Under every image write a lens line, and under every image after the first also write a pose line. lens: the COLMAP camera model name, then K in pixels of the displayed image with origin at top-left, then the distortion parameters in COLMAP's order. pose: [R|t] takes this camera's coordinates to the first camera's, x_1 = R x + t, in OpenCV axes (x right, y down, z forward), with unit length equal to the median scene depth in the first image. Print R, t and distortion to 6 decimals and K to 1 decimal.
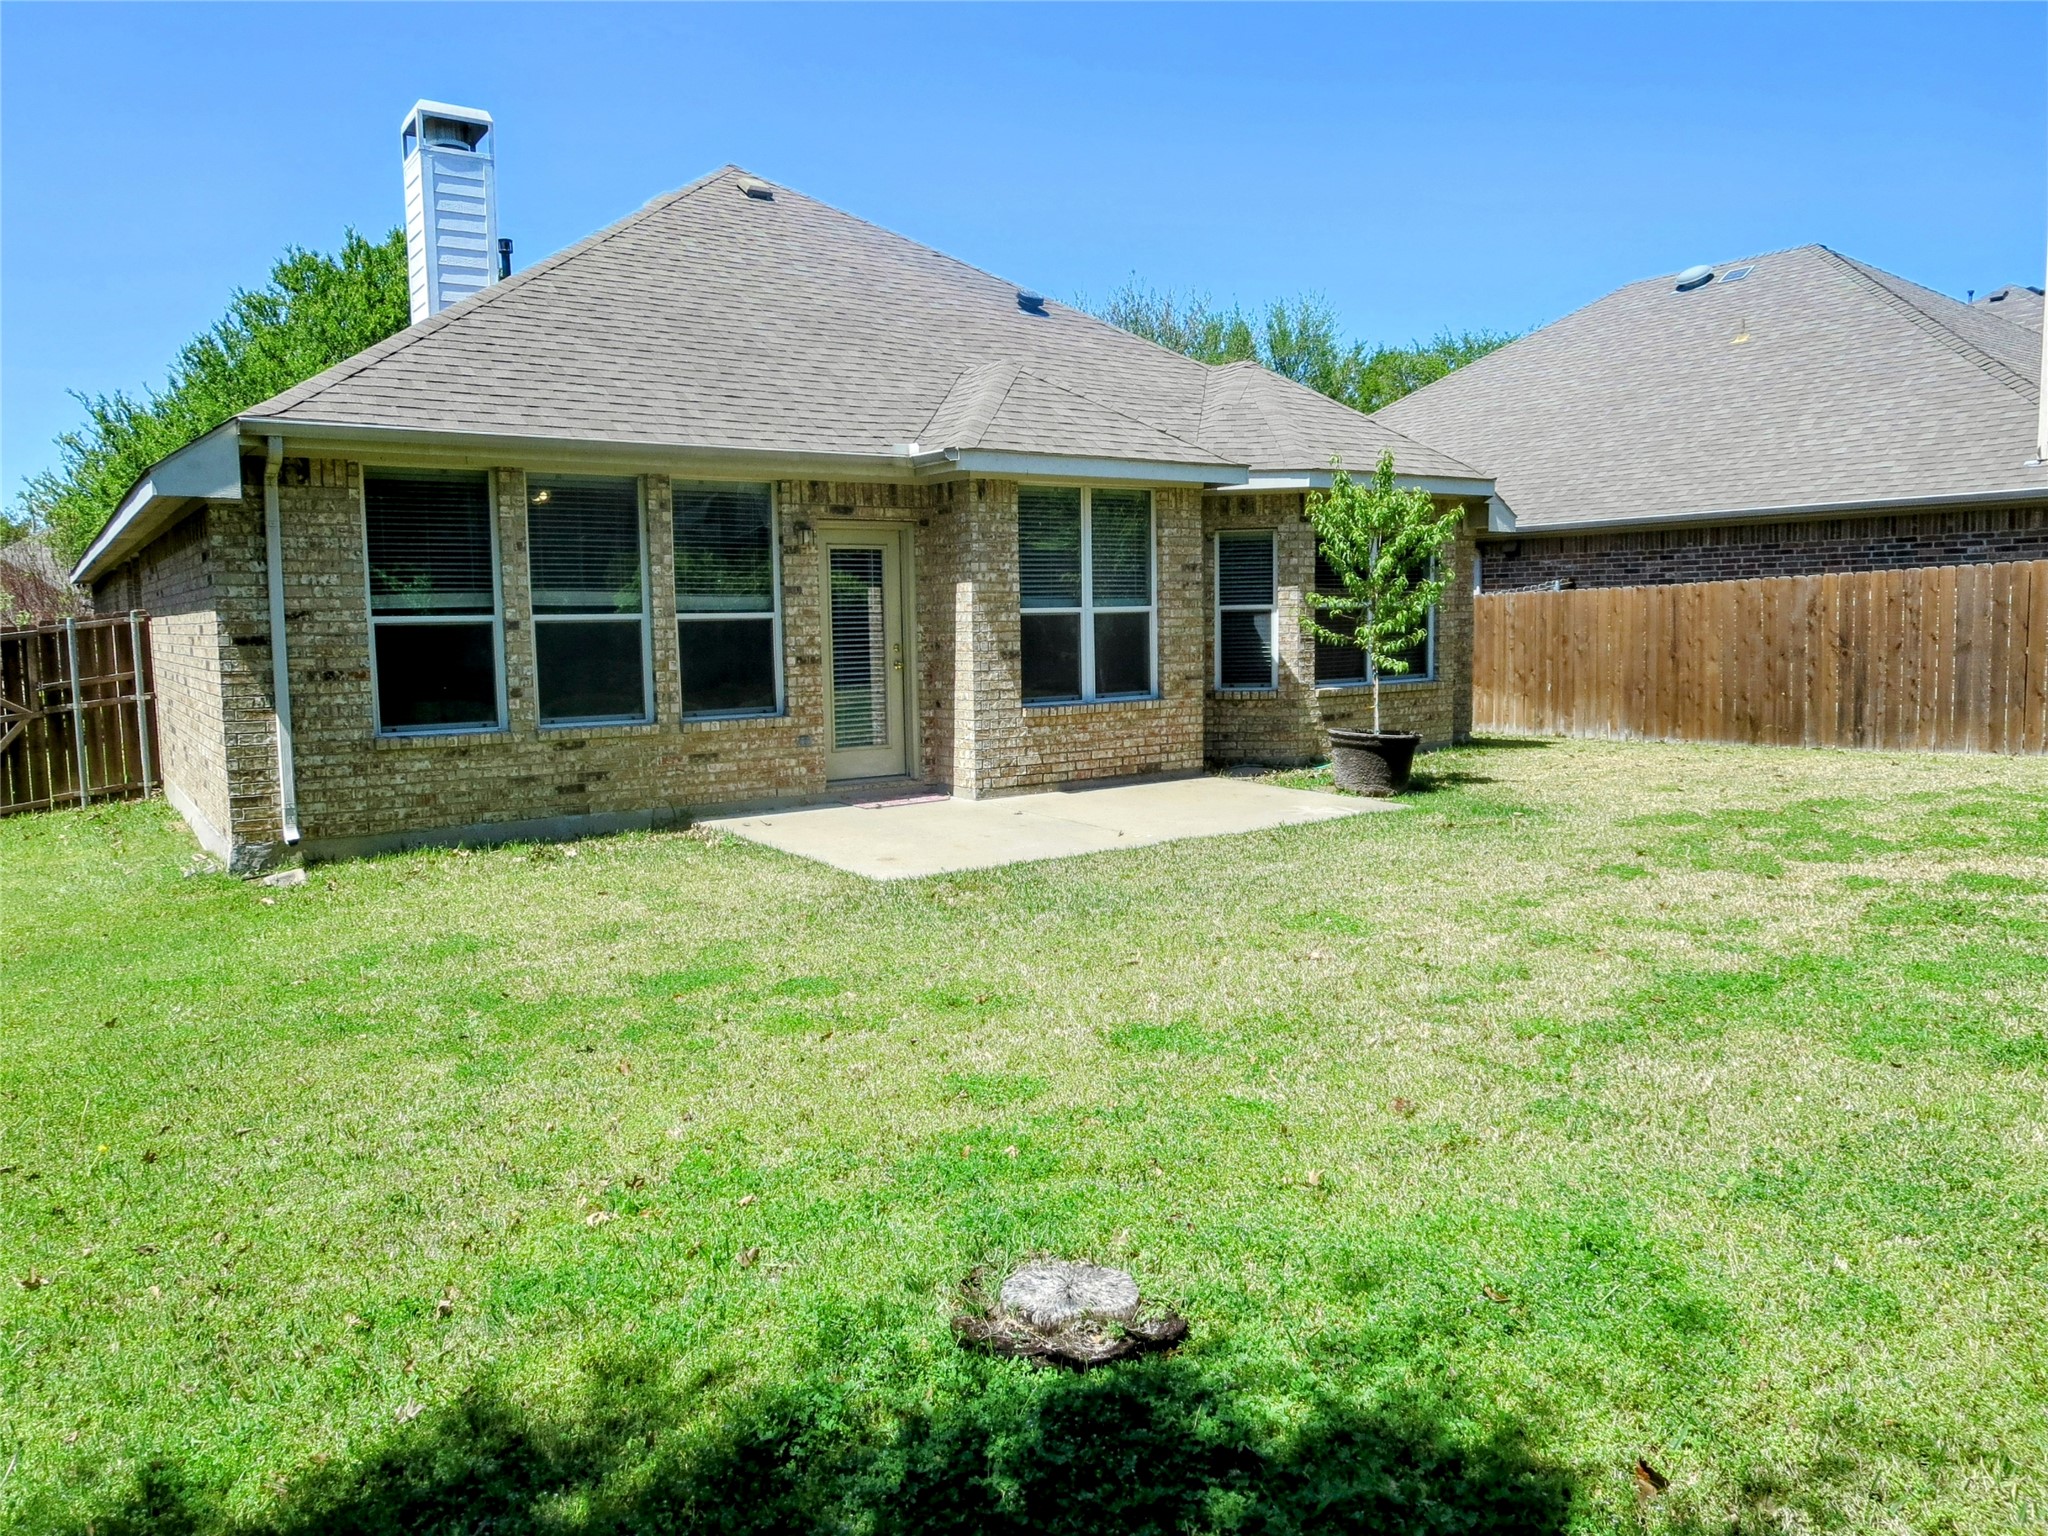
lens RADIAL K [[1426.7, 0, 1012.3], [0, 1426.7, 757.5], [0, 0, 1]] dist [-0.047881, 0.034186]
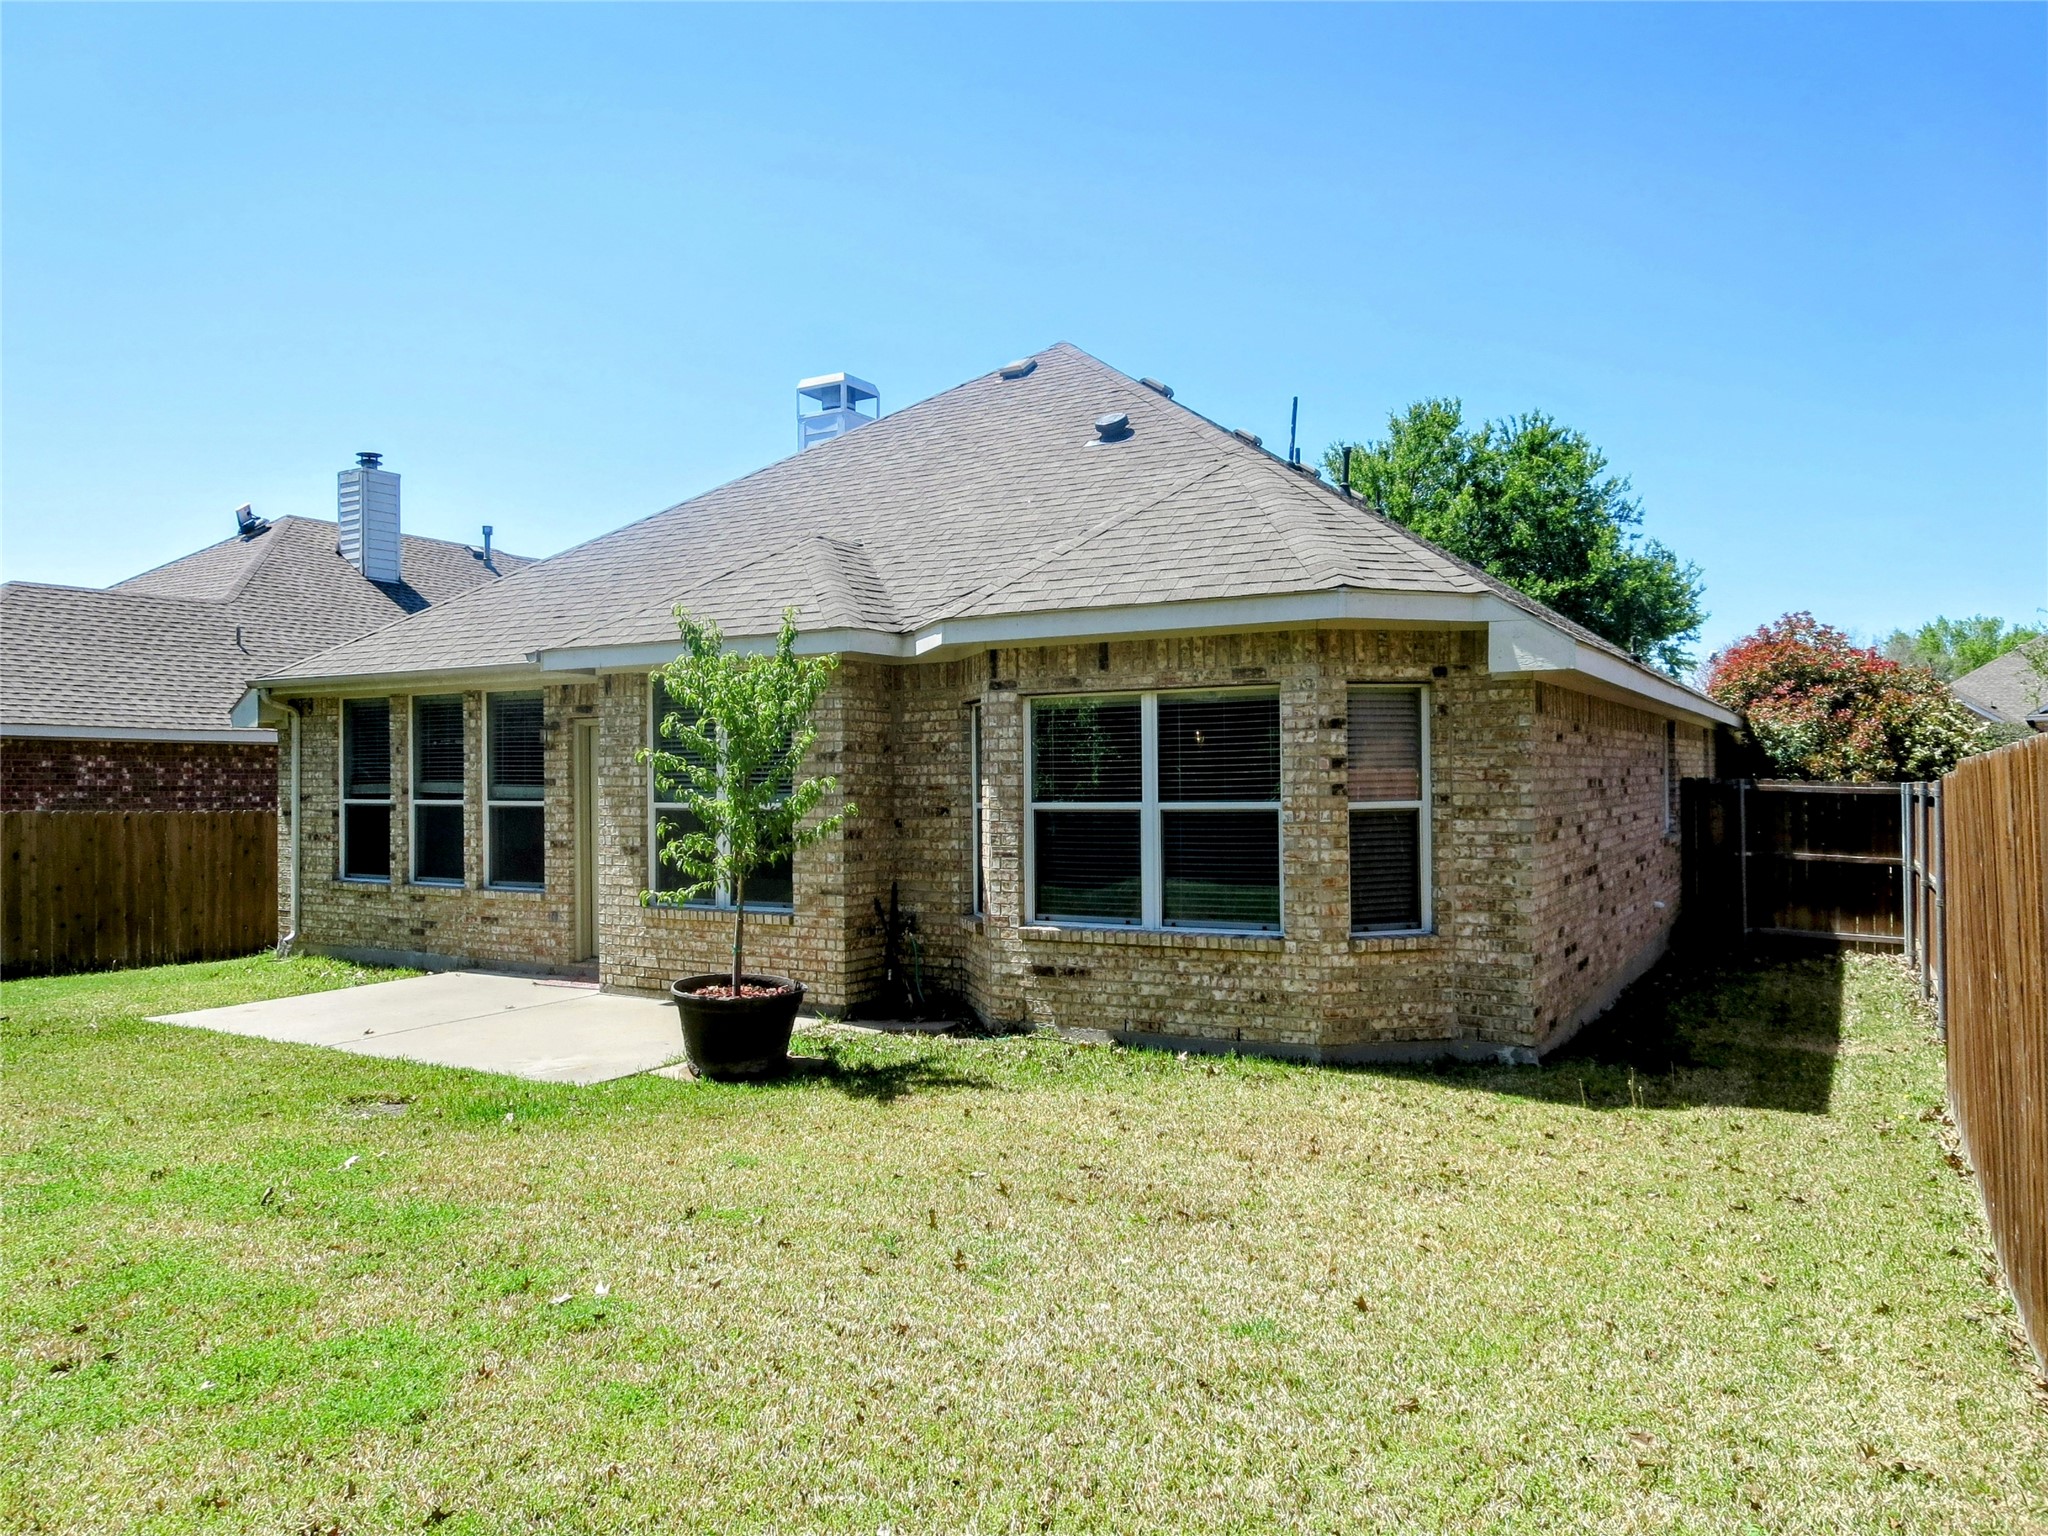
lens RADIAL K [[1428.2, 0, 1052.4], [0, 1428.2, 759.2], [0, 0, 1]] dist [-0.003442, 0.001662]
pose [[0.426839, 0.002107, -0.904325, 1.020861], [-0.090374, 0.995091, -0.040337, -0.123004], [0.899801, 0.098945, 0.424934, 0.855281]]
